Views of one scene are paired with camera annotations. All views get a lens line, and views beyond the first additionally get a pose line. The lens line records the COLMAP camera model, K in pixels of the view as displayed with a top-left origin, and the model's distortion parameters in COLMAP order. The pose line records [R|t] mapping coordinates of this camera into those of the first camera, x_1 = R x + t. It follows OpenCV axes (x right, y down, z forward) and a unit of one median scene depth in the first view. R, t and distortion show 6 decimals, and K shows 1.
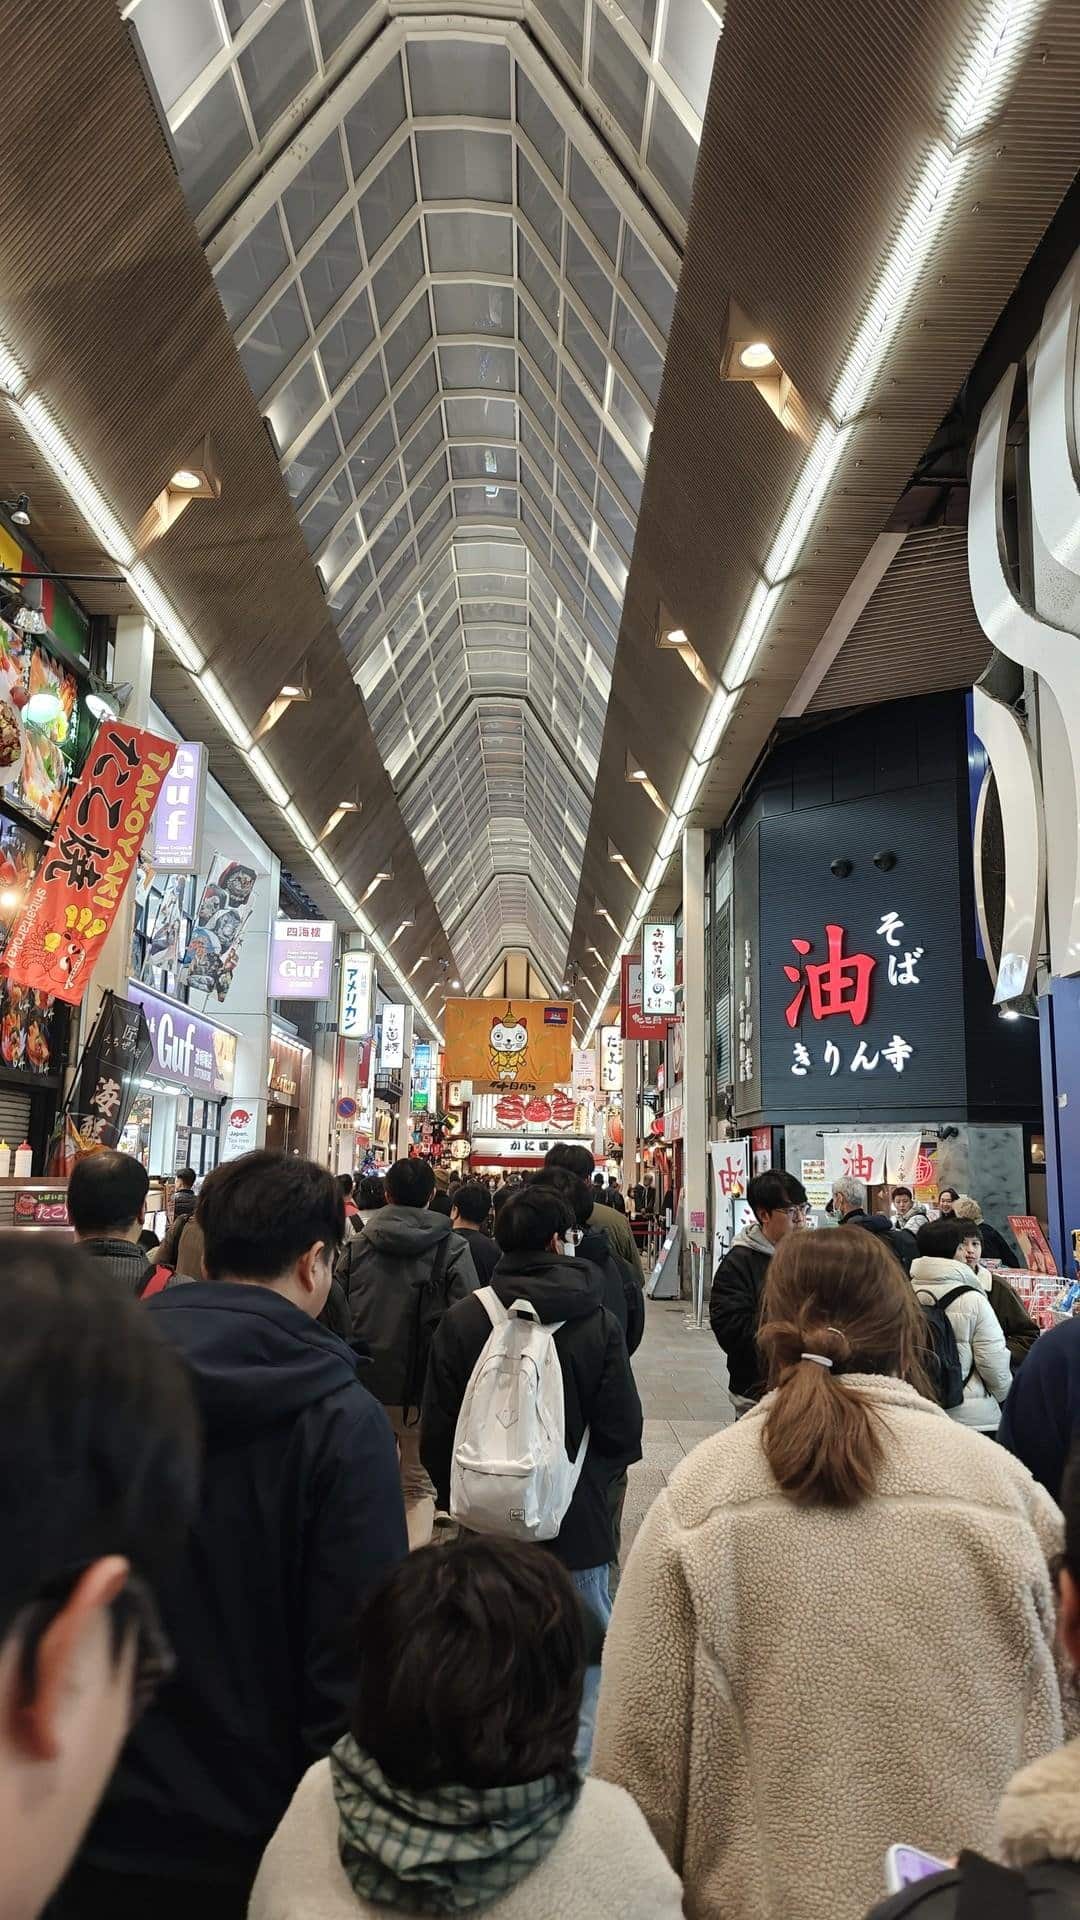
lens RADIAL K [[1323.0, 0, 554.2], [0, 1323.0, 910.9], [0, 0, 1]] dist [0.024468, -0.005966]
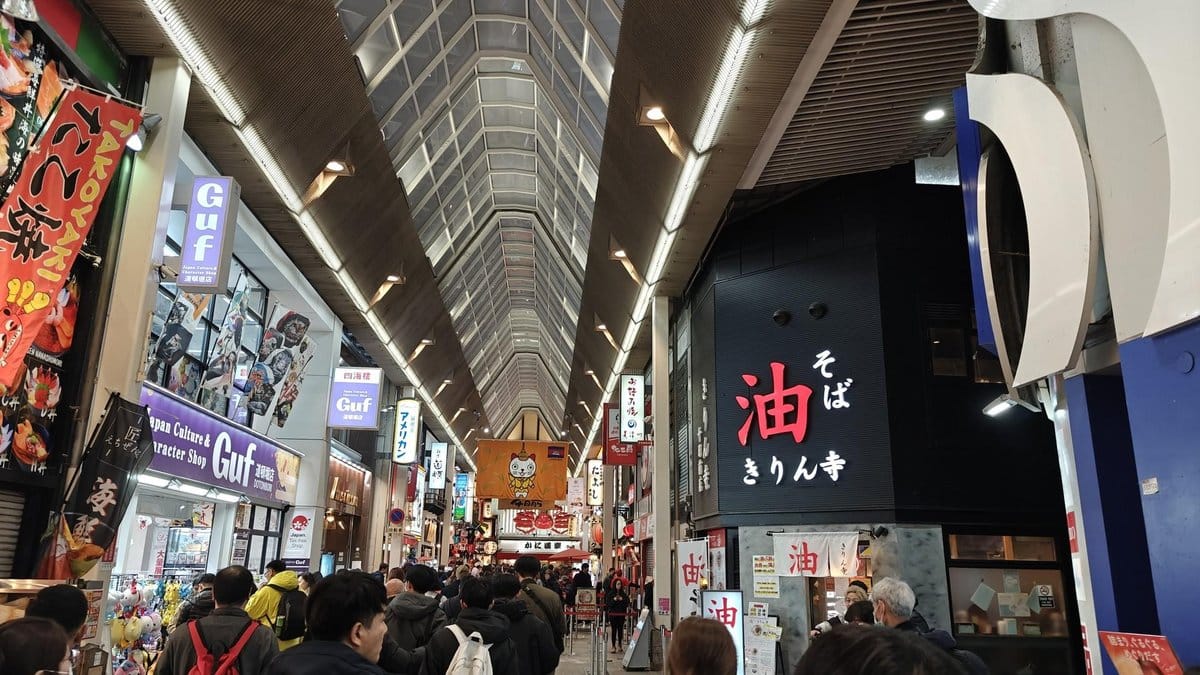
lens RADIAL K [[826.9, 0, 603.7], [0, 826.9, 338.2], [0, 0, 1]] dist [0.024468, -0.005966]
pose [[0.998508, 0.011192, 0.053440, 0.006661], [-0.007422, 0.997503, -0.070233, 0.036748], [-0.054093, 0.069732, 0.996098, 0.199410]]
